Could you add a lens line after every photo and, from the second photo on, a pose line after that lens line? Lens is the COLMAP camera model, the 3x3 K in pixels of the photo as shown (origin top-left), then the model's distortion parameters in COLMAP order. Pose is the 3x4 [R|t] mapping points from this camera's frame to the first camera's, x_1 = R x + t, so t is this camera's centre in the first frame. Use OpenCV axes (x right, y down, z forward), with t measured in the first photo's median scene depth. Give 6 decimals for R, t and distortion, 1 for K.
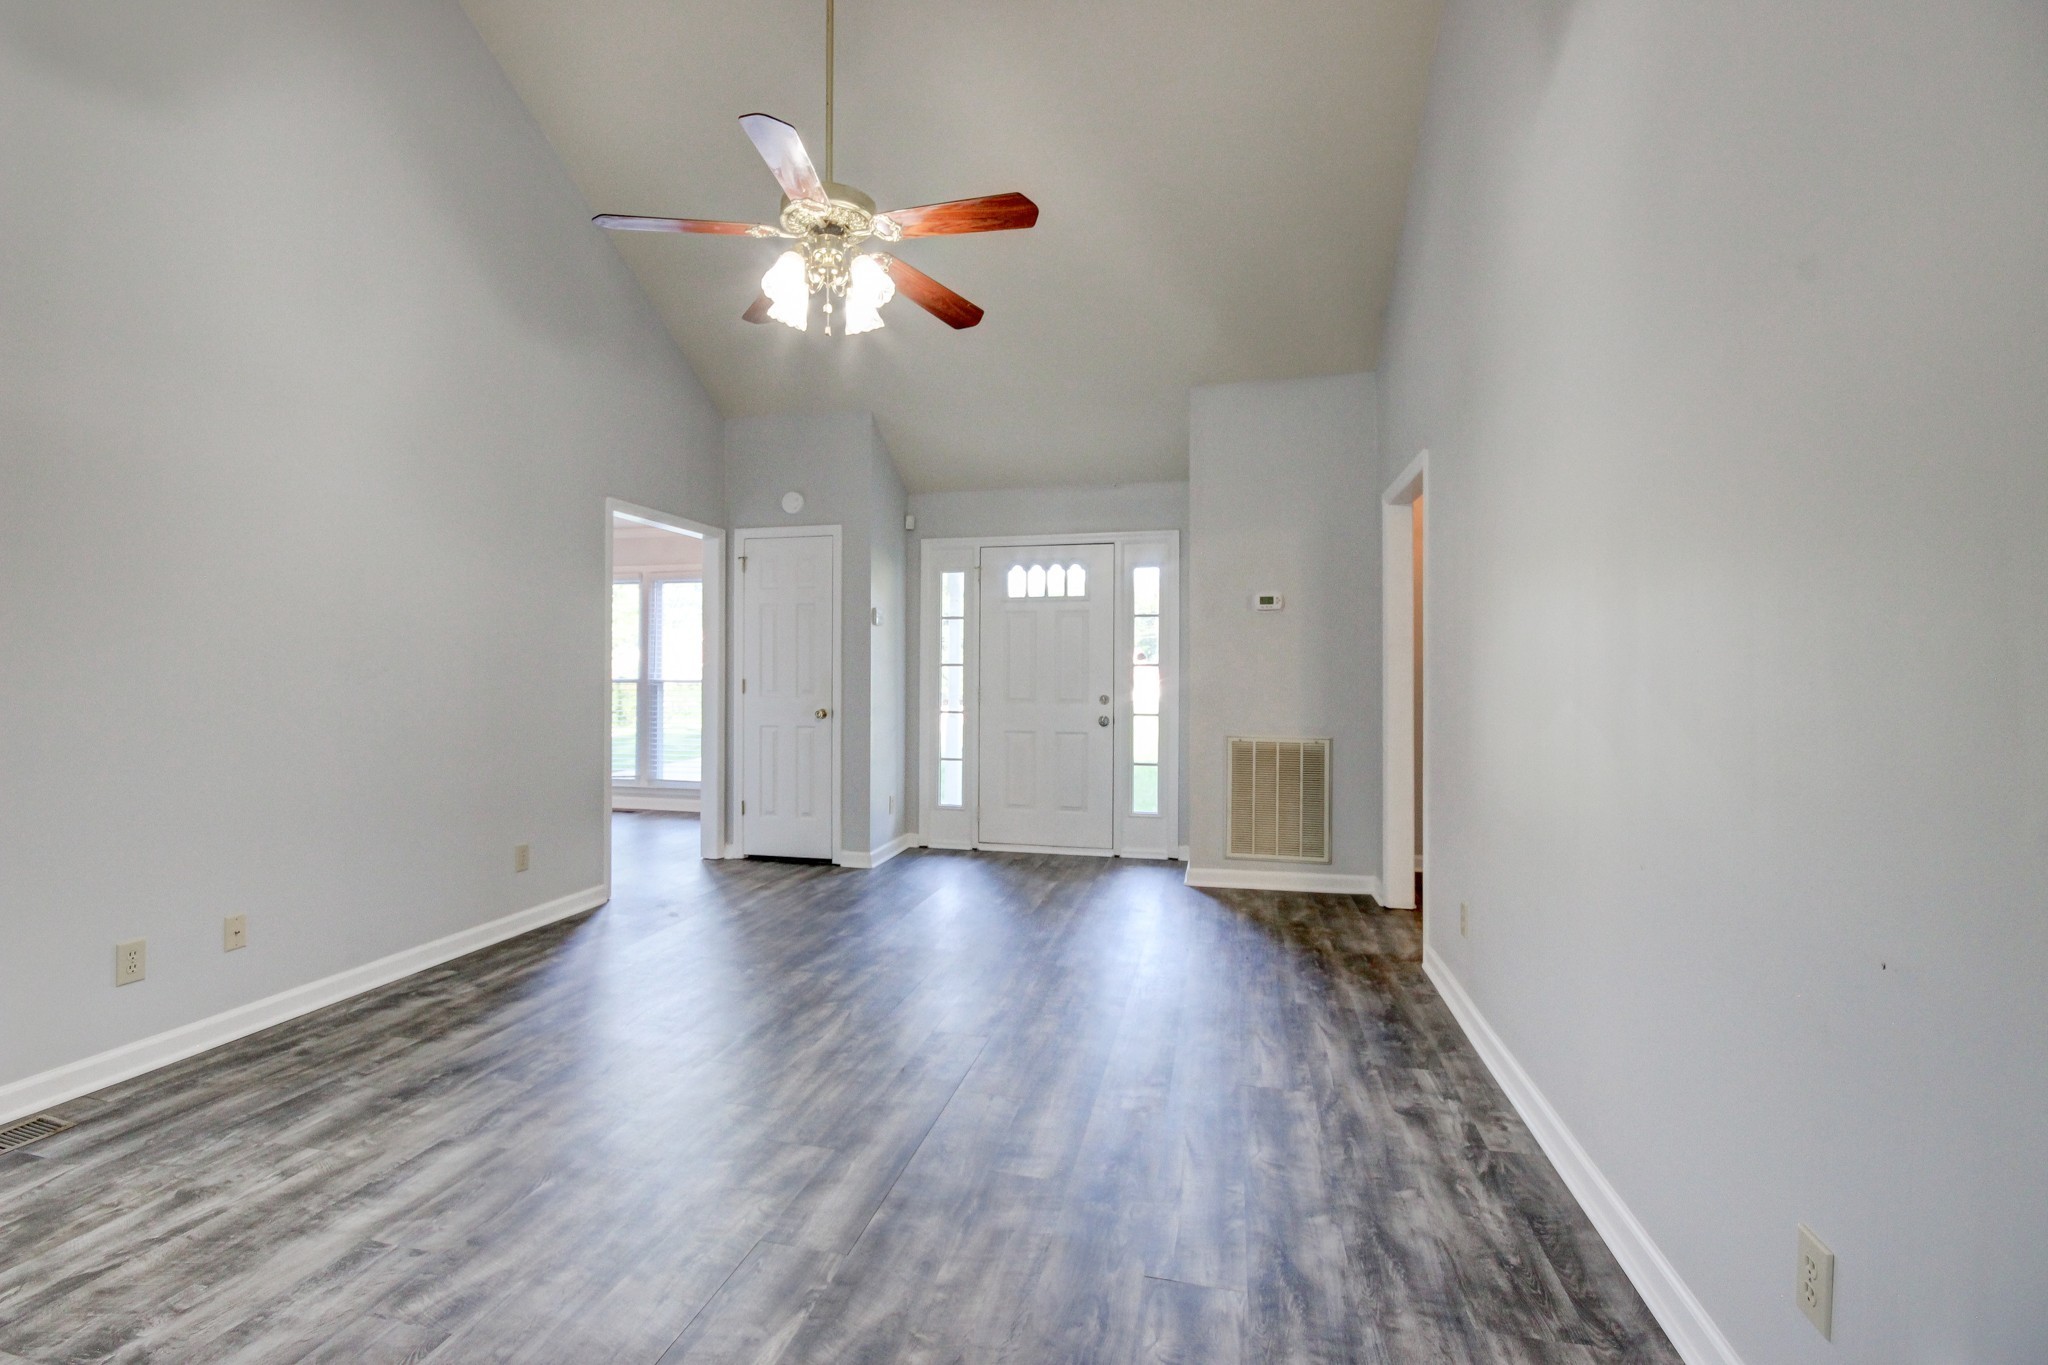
lens RADIAL K [[952.9, 0, 1021.6], [0, 952.9, 678.7], [0, 0, 1]] dist [0.000356, -0.001004]
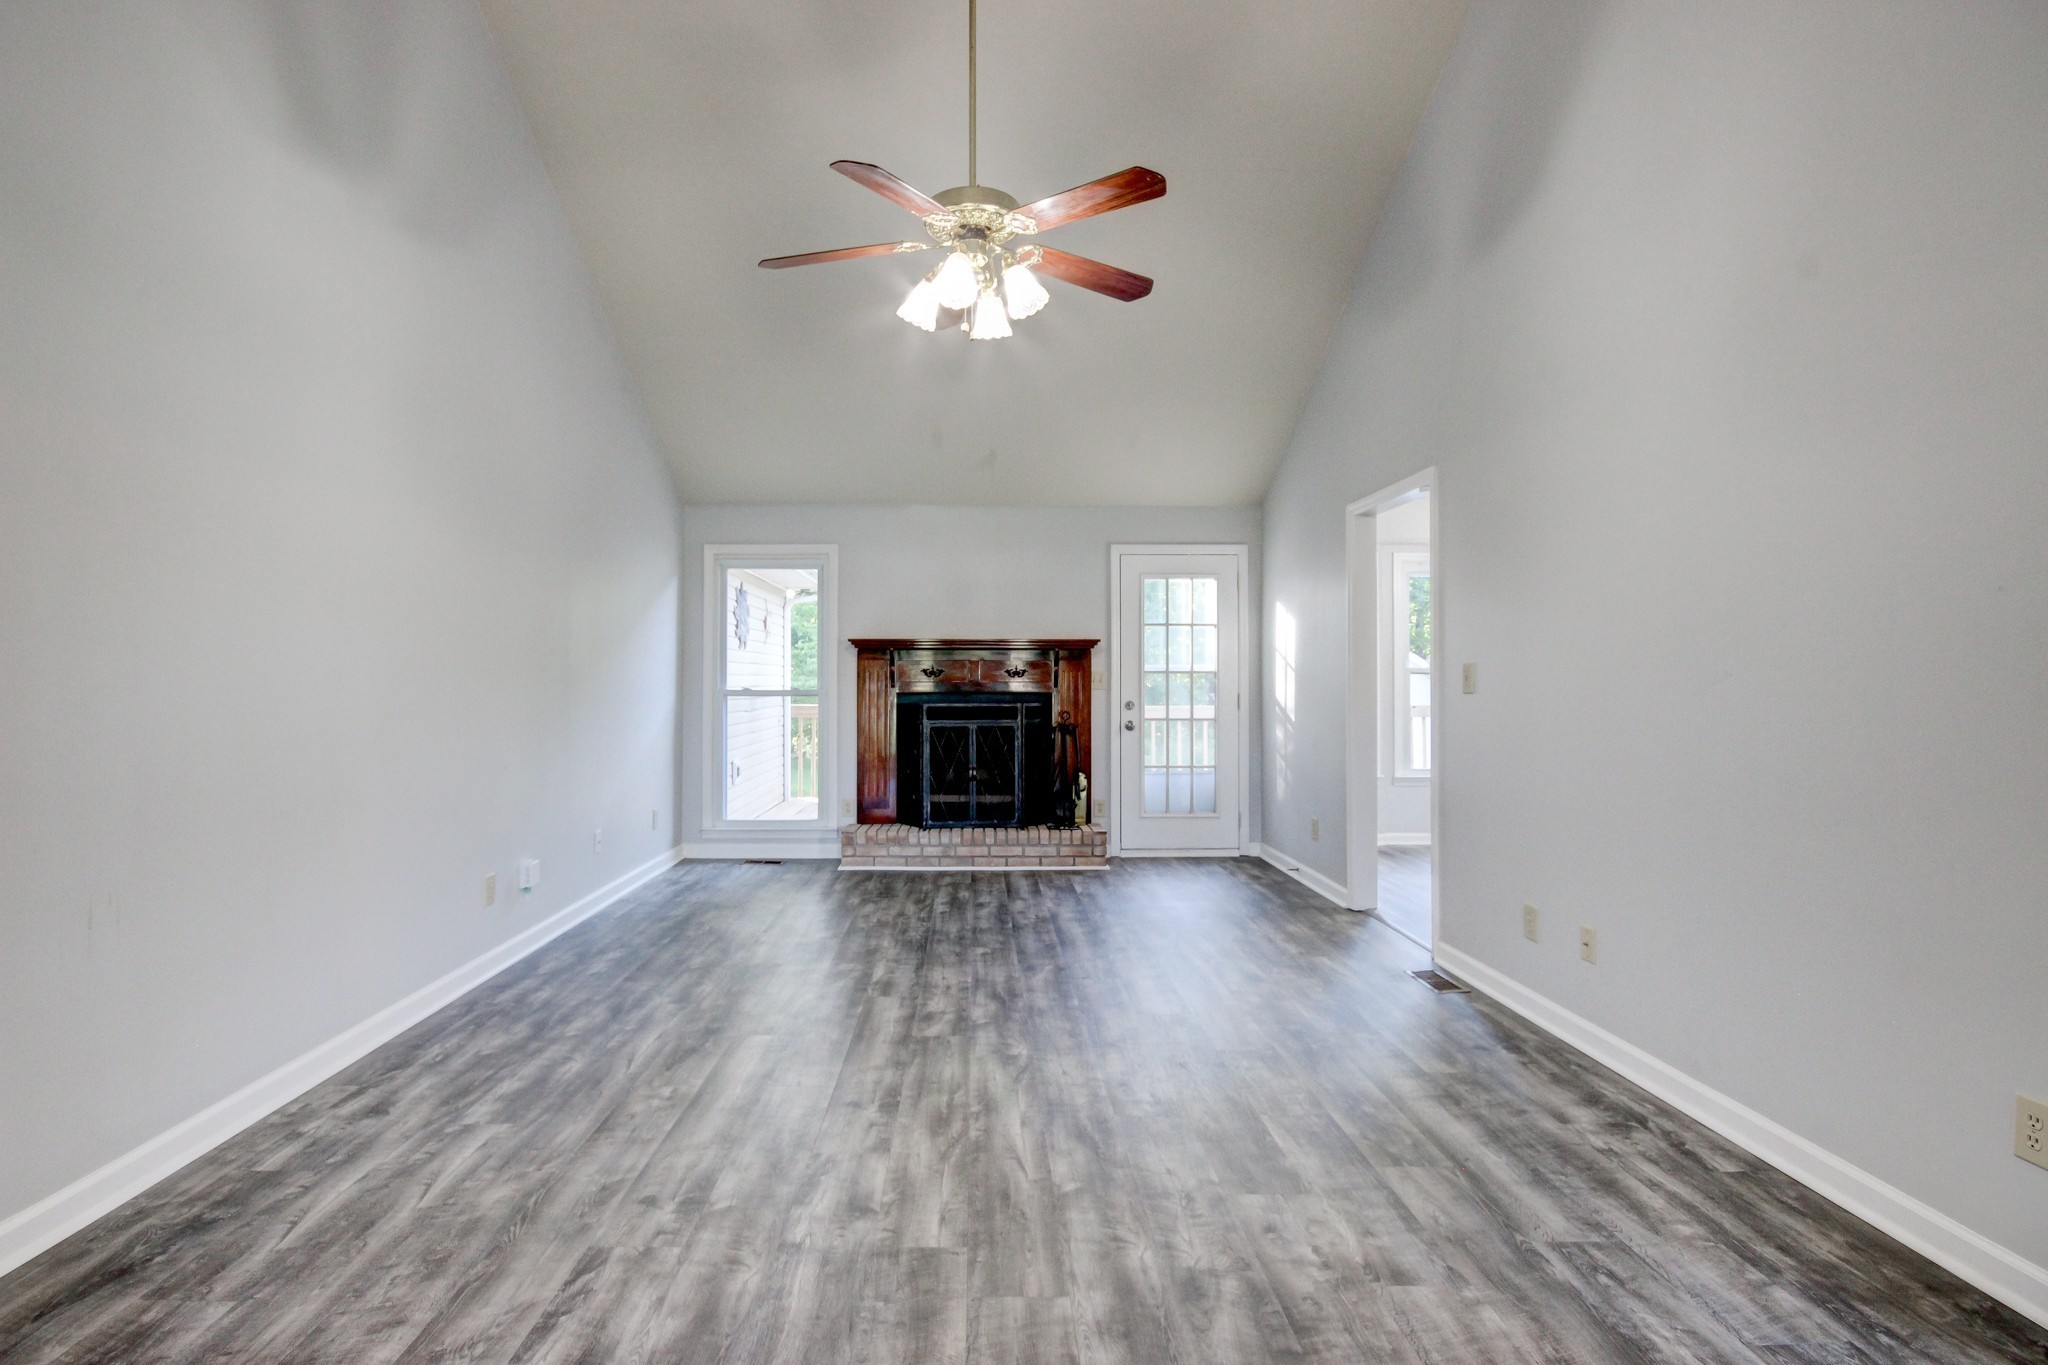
lens RADIAL K [[952.9, 0, 1023.1], [0, 952.9, 680.2], [0, 0, 1]] dist [0.000356, -0.001004]
pose [[-0.966153, -0.002396, -0.257959, 0.001794], [-0.002840, 0.999995, 0.001349, -0.010799], [0.257954, 0.002036, -0.966155, 1.941518]]
